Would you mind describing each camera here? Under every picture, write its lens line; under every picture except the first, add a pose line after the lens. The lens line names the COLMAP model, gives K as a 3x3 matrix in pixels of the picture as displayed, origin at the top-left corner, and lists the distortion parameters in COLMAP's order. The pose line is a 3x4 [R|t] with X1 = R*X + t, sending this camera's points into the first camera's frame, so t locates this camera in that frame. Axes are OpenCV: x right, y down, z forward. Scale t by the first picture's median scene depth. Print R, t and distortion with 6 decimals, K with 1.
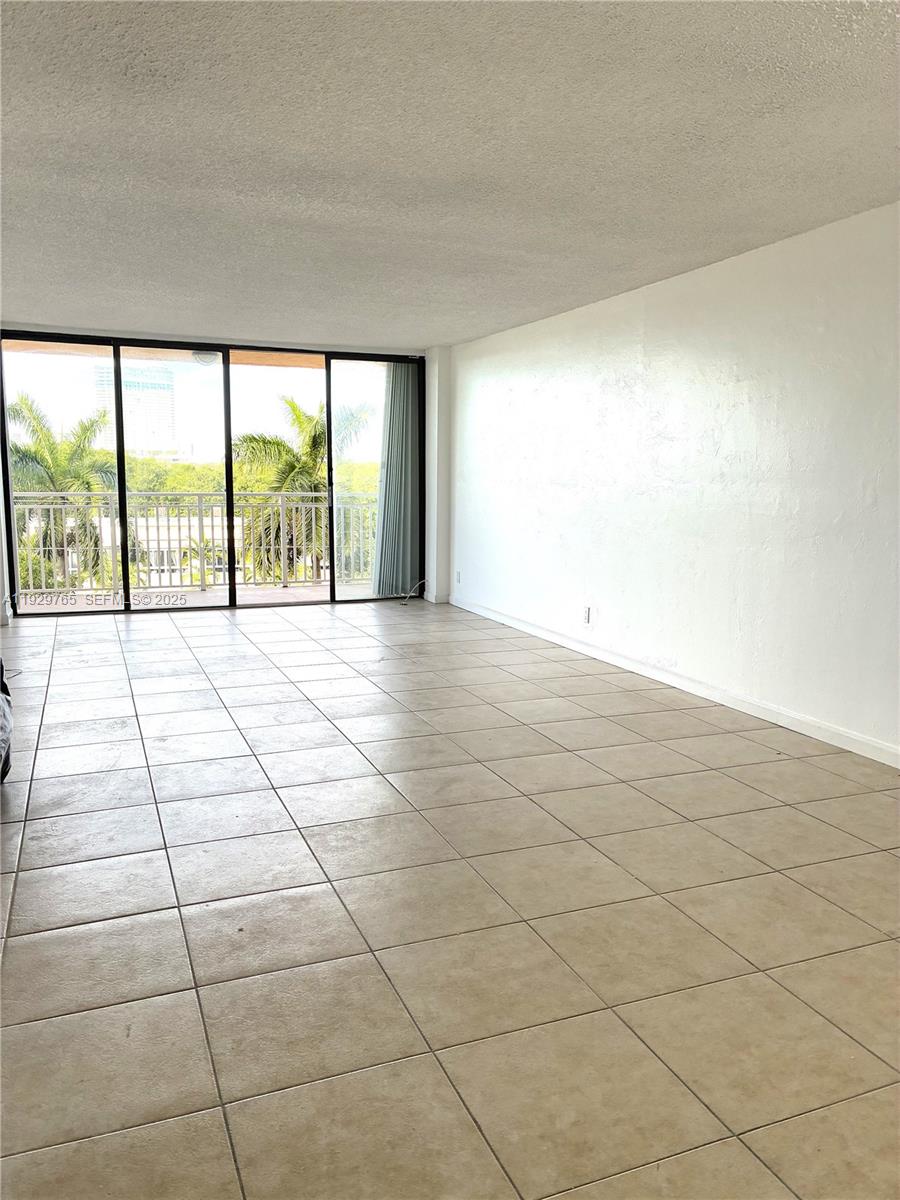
lens RADIAL K [[907.4, 0, 455.9], [0, 907.4, 602.5], [0, 0, 1]] dist [0.045244, -0.069930]
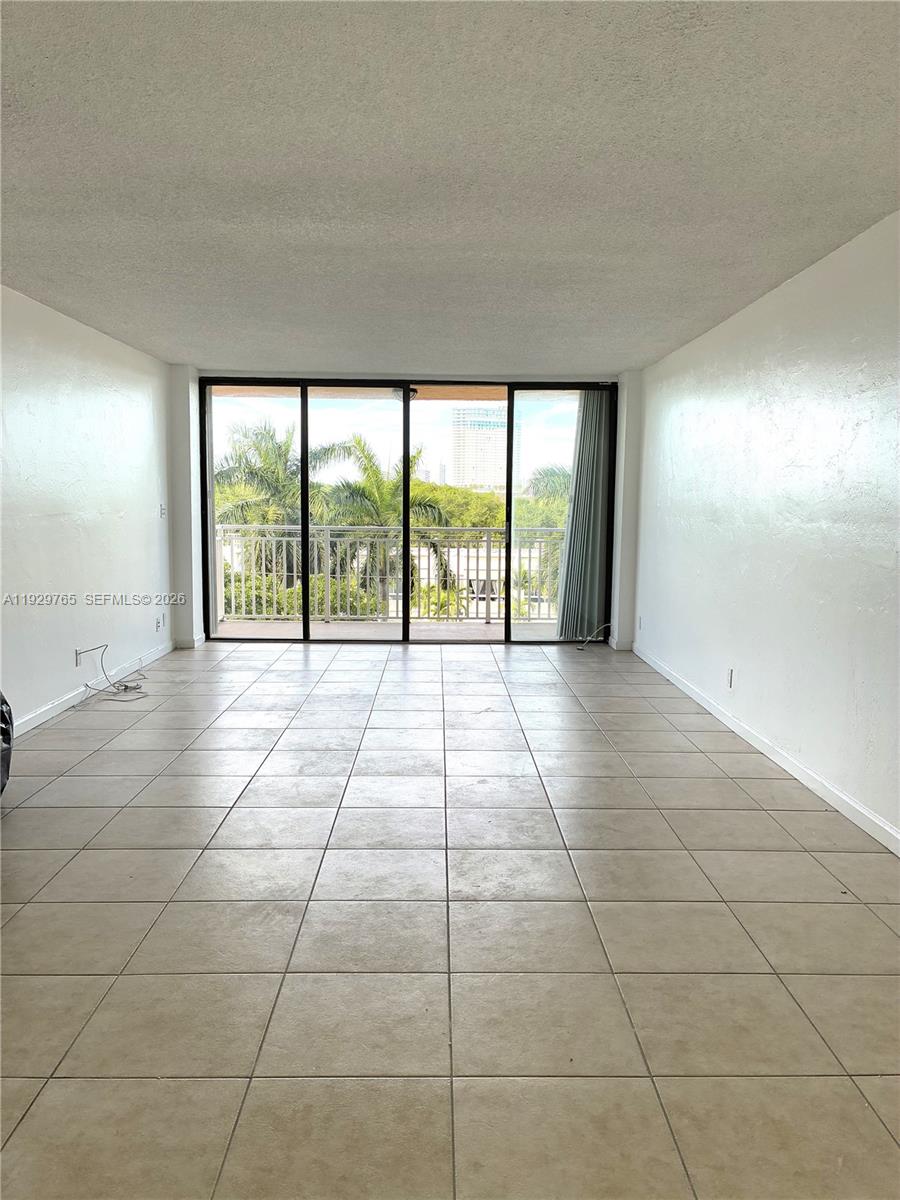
lens RADIAL K [[907.4, 0, 448.3], [0, 907.4, 594.0], [0, 0, 1]] dist [0.045244, -0.069930]
pose [[0.931147, 0.037007, -0.362762, 0.278264], [-0.053232, 0.997975, -0.034829, -0.027521], [0.360739, 0.051741, 0.931231, 0.166409]]
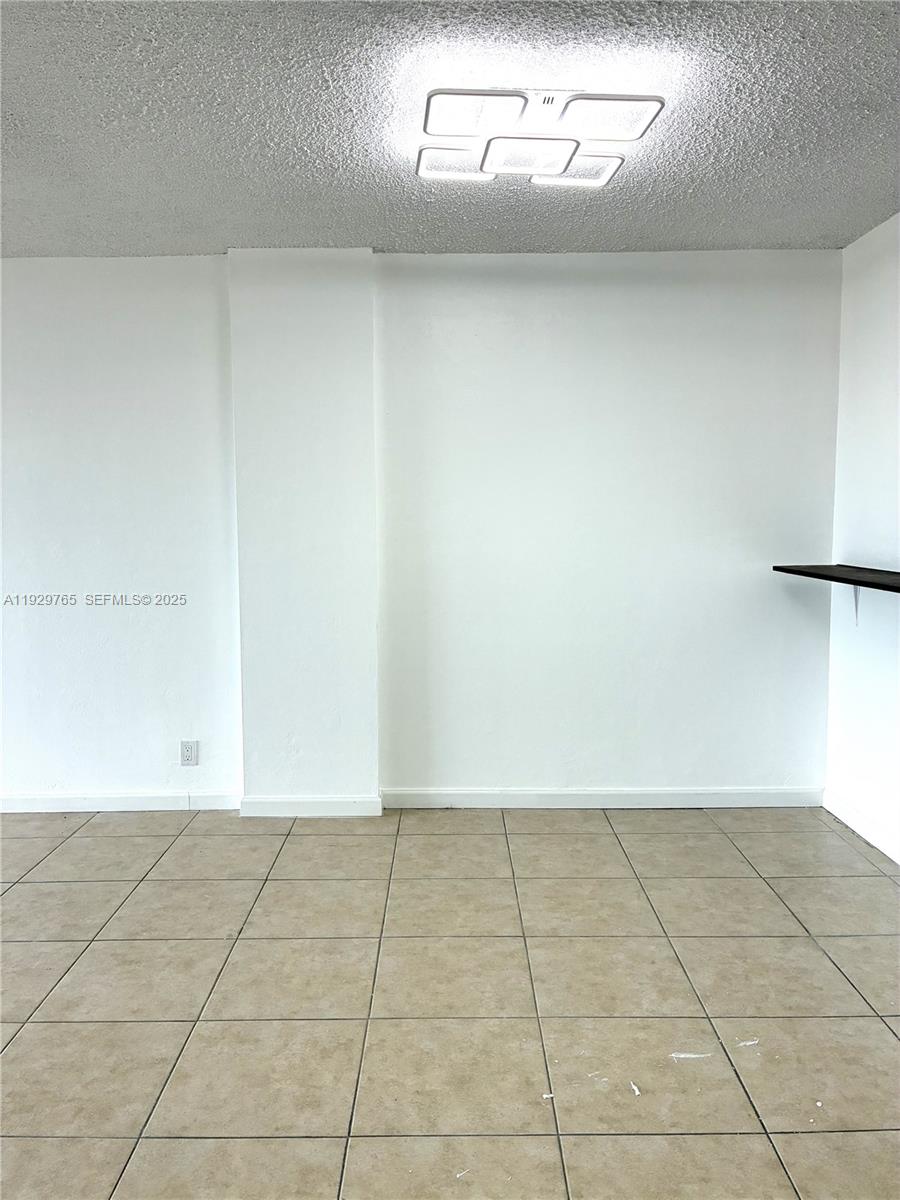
lens RADIAL K [[907.4, 0, 450.8], [0, 907.4, 599.4], [0, 0, 1]] dist [0.045244, -0.069930]
pose [[0.377257, -0.112103, 0.919299, -0.224994], [0.147399, 0.987262, 0.059902, -0.042832], [-0.914304, 0.112905, 0.388975, 0.140565]]
